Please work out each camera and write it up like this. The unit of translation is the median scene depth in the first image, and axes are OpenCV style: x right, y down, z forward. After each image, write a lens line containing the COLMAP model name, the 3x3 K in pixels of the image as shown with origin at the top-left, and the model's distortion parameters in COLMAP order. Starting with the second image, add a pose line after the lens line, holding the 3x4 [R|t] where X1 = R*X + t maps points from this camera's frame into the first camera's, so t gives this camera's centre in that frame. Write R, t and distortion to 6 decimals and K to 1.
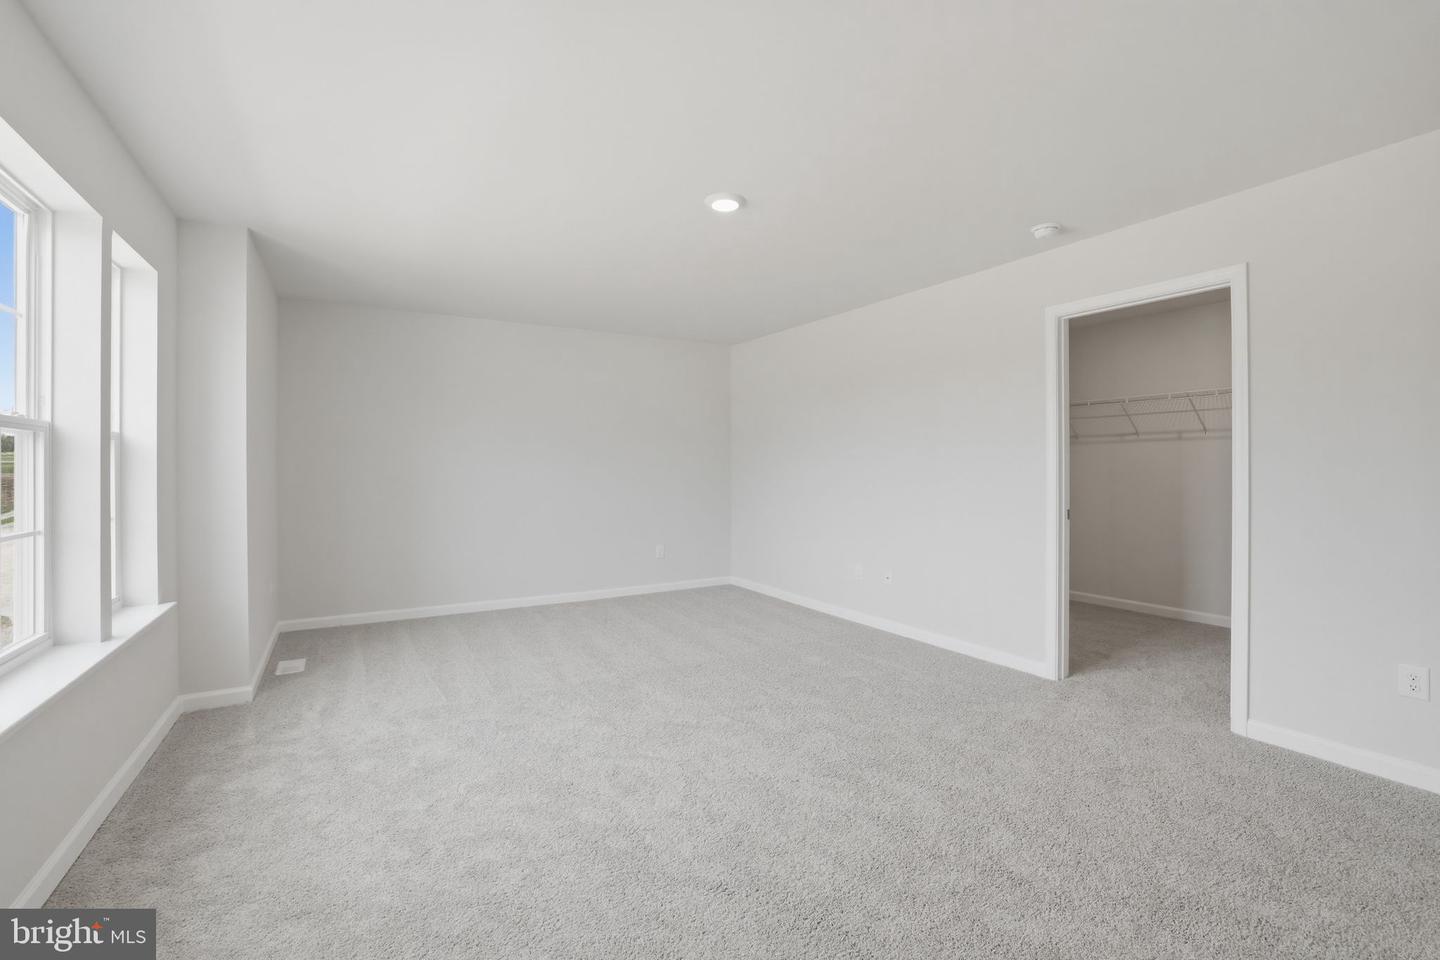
lens RADIAL K [[611.9, 0, 699.1], [0, 611.9, 477.0], [0, 0, 1]] dist [-0.023586, 0.006153]
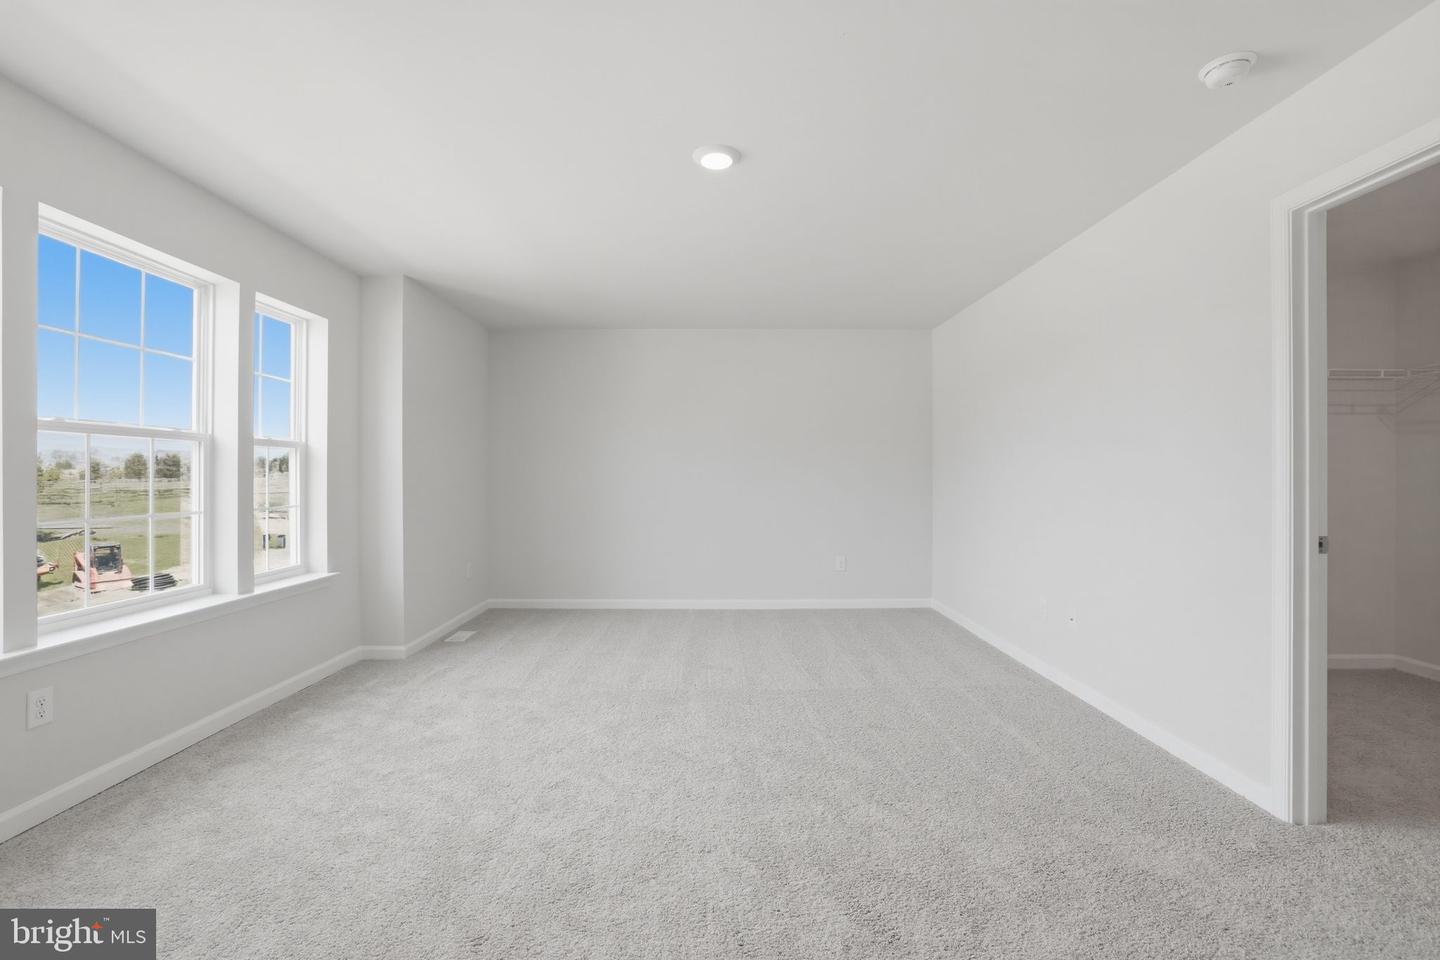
lens RADIAL K [[611.9, 0, 669.2], [0, 611.9, 479.5], [0, 0, 1]] dist [-0.023586, 0.006153]
pose [[0.868082, 0.003676, -0.496407, 0.392938], [-0.007275, 0.999959, -0.005319, 0.009100], [0.496367, 0.008228, 0.868074, 0.210473]]
